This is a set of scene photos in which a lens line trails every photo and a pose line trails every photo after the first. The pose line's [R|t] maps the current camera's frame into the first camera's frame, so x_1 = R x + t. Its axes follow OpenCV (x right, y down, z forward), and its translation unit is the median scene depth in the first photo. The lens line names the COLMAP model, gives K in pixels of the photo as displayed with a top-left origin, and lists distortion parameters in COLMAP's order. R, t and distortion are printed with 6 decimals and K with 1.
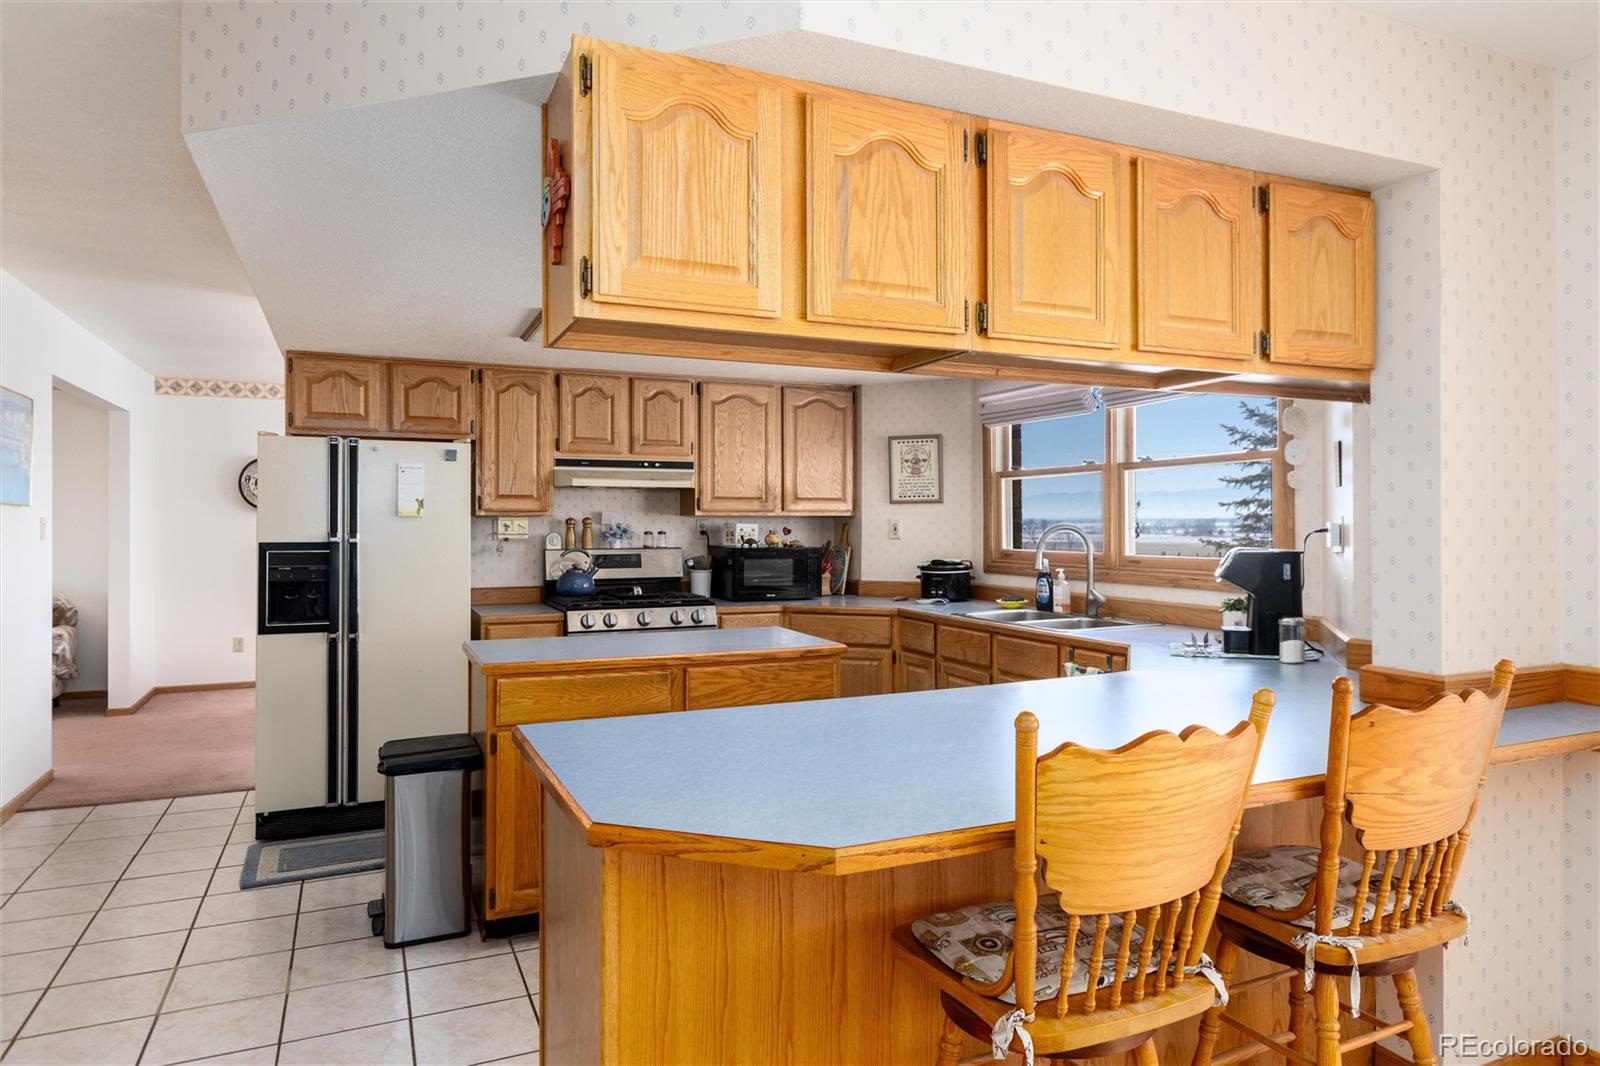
lens RADIAL K [[1028.3, 0, 802.5], [0, 1028.3, 528.5], [0, 0, 1]] dist [0.007018, 0.001345]
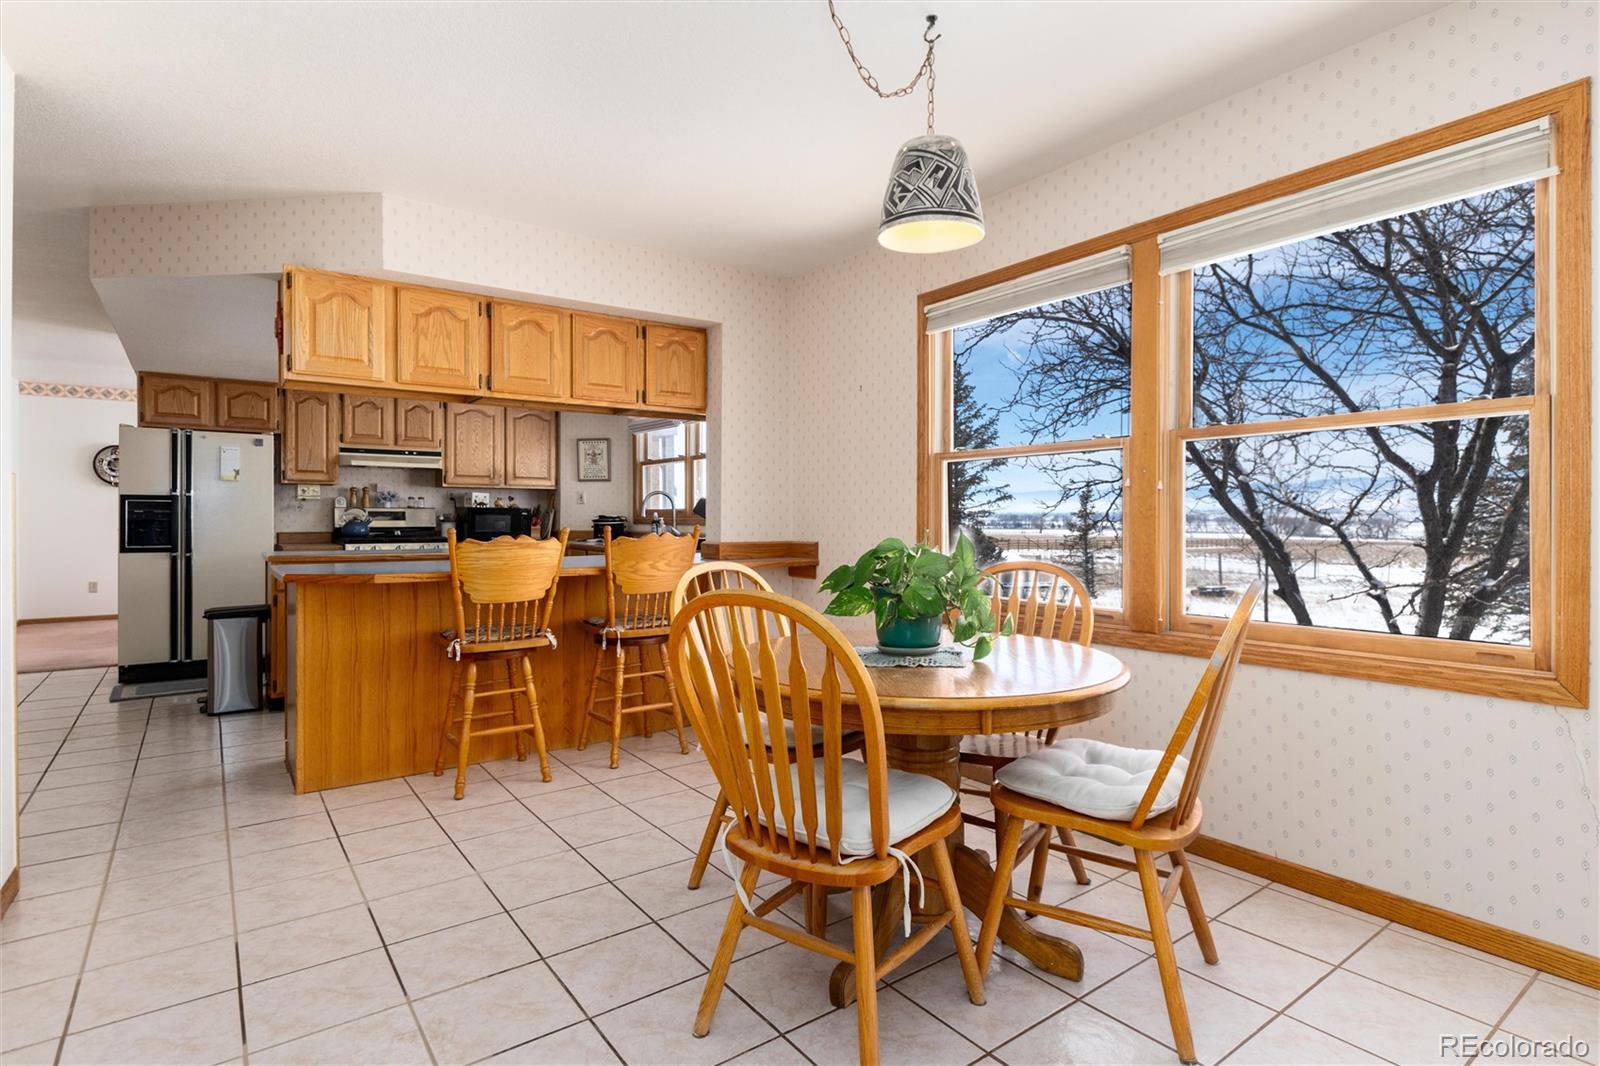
lens RADIAL K [[826.9, 0, 807.6], [0, 826.9, 523.9], [0, 0, 1]] dist [0.003859, -0.001699]
pose [[0.975185, 0.000920, 0.221388, 0.182648], [-0.002204, 0.999982, 0.005551, 0.041550], [-0.221379, -0.005902, 0.975170, -0.393797]]
